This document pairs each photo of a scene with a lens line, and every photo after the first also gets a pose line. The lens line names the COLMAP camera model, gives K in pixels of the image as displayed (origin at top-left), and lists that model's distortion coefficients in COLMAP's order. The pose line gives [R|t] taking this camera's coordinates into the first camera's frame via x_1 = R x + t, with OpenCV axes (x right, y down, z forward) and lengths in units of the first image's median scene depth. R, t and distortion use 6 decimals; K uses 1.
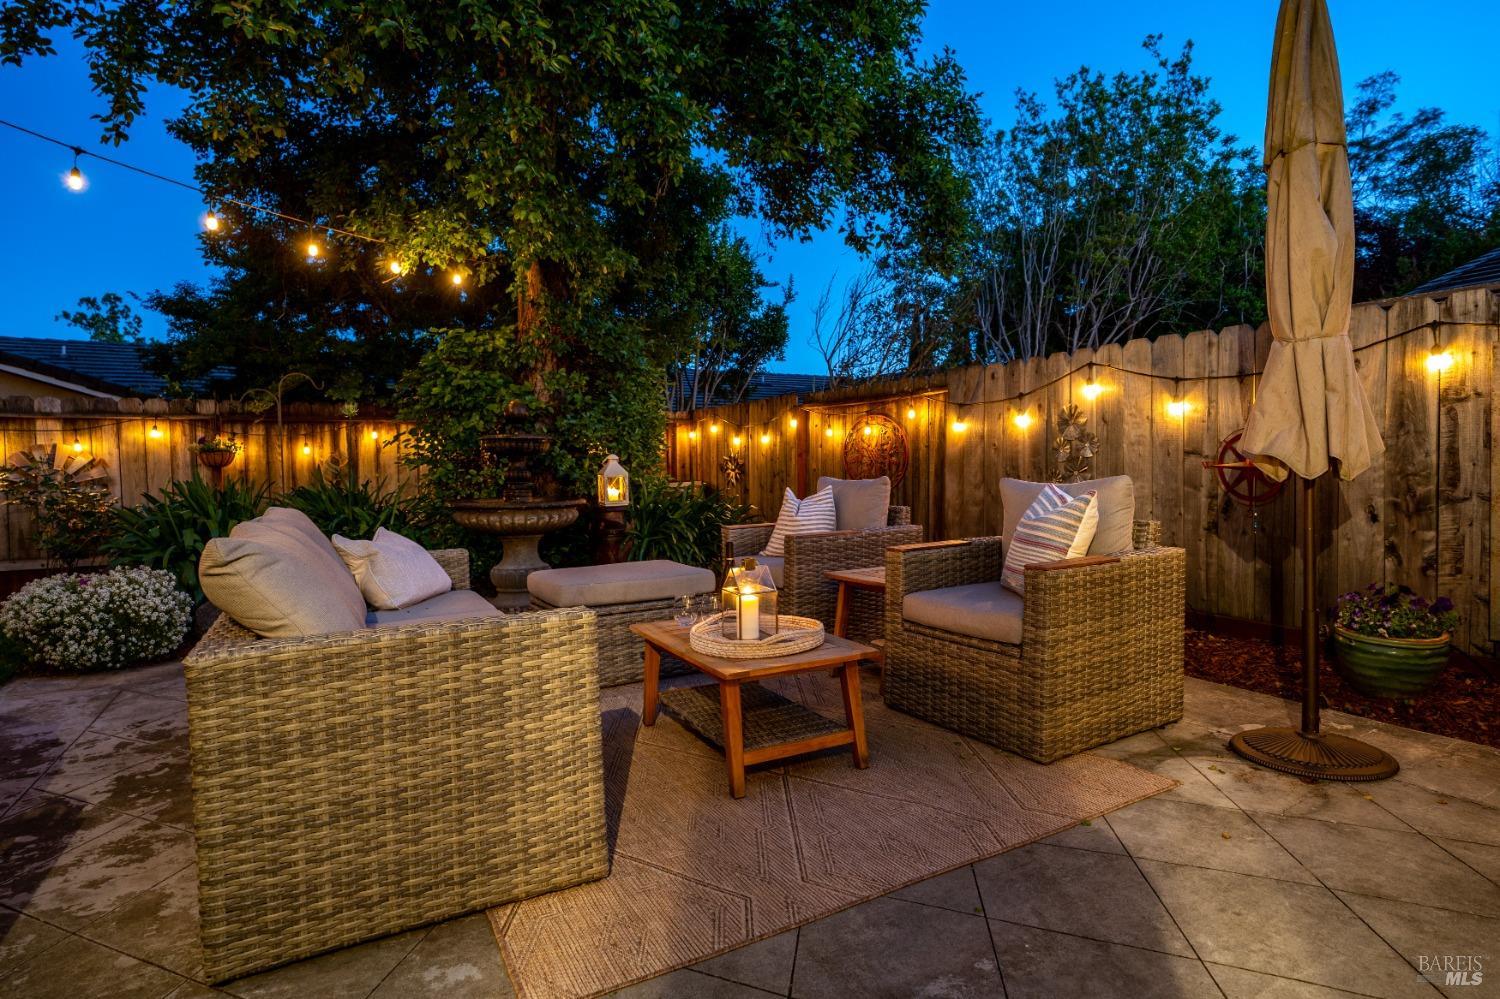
lens RADIAL K [[753.5, 0, 752.5], [0, 753.5, 461.7], [0, 0, 1]] dist [-0.000685, 0.000187]
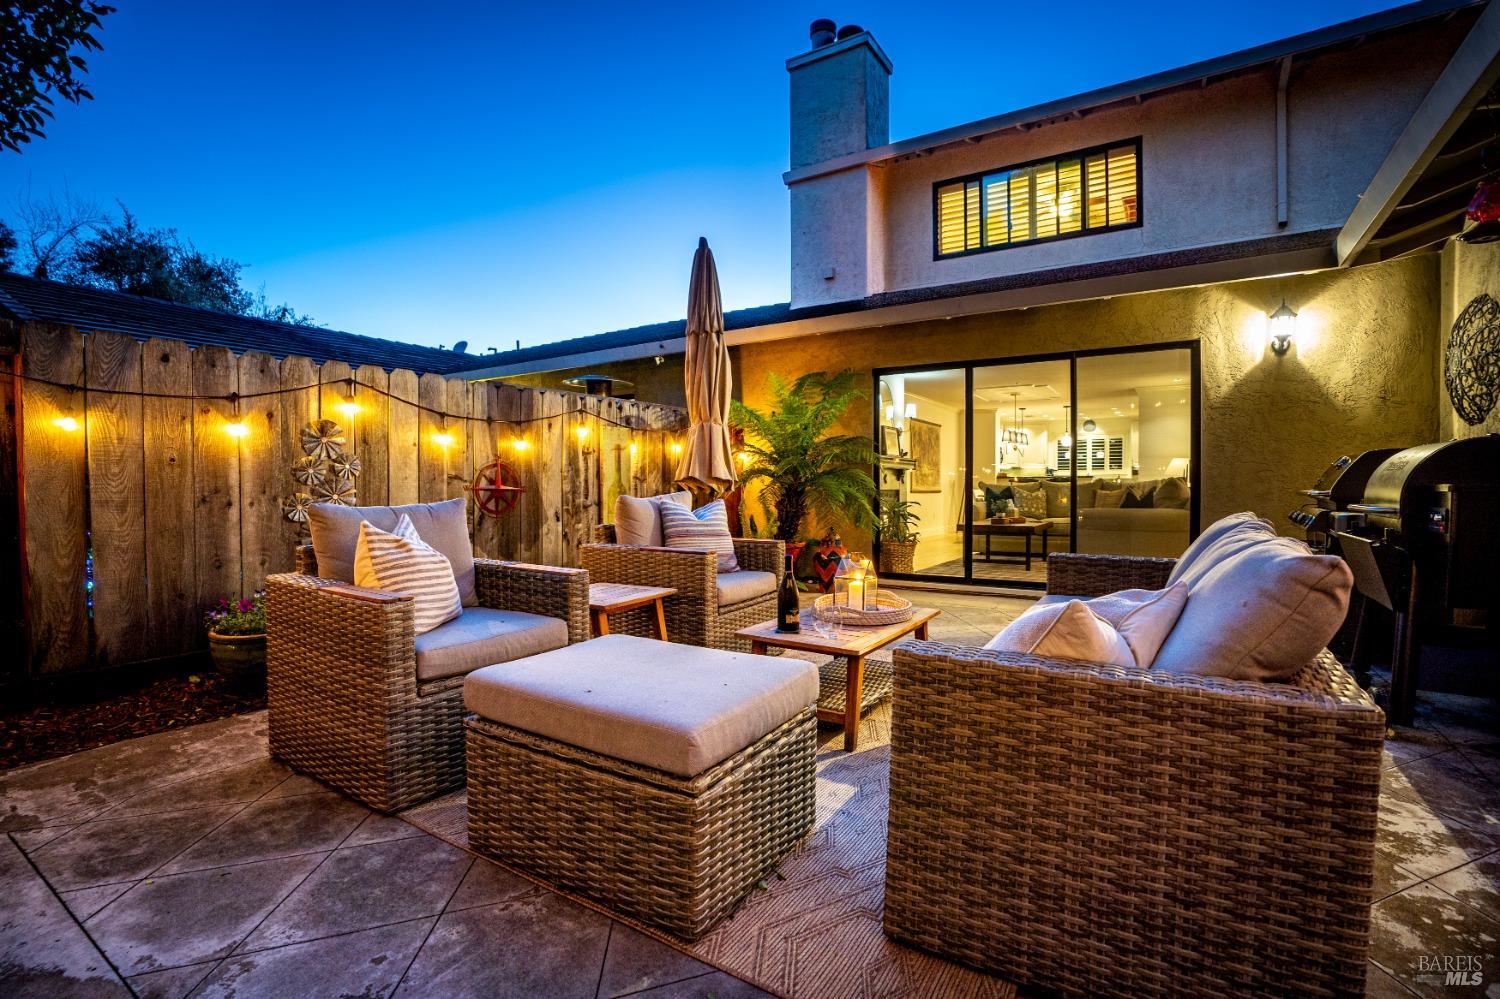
lens RADIAL K [[691.0, 0, 750.0], [0, 691.0, 499.5], [0, 0, 1]] dist [-0.001961, -0.000148]
pose [[-0.481381, -0.014707, 0.876388, -0.639046], [0.005763, 0.999785, 0.019943, 0.003615], [-0.876493, 0.014651, -0.481192, 1.166918]]
